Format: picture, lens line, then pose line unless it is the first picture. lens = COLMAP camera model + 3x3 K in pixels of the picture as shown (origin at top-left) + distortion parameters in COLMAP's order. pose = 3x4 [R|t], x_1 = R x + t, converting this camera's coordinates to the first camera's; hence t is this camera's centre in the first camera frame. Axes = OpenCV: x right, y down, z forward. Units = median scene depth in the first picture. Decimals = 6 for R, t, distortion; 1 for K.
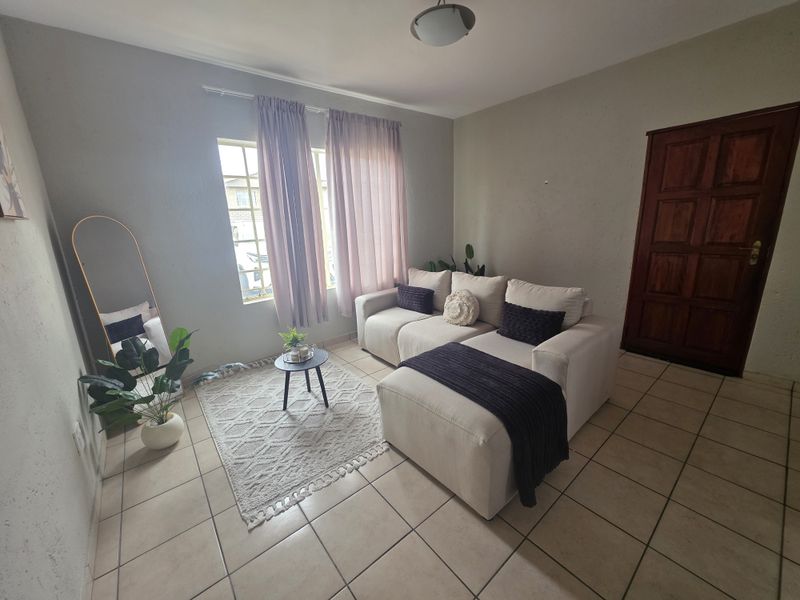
lens RADIAL K [[319.2, 0, 394.9], [0, 319.2, 297.4], [0, 0, 1]] dist [-0.000168, -0.000162]
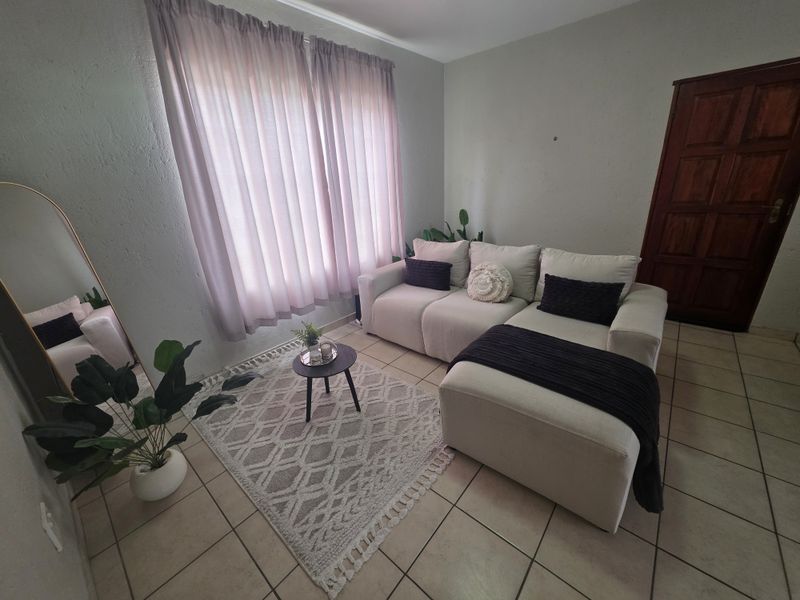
lens RADIAL K [[319.2, 0, 394.9], [0, 319.2, 297.4], [0, 0, 1]] dist [-0.000168, -0.000162]
pose [[0.985141, -0.070751, 0.156496, -0.207735], [0.054005, 0.992597, 0.108791, -0.039296], [-0.163035, -0.098723, 0.981669, 0.163015]]
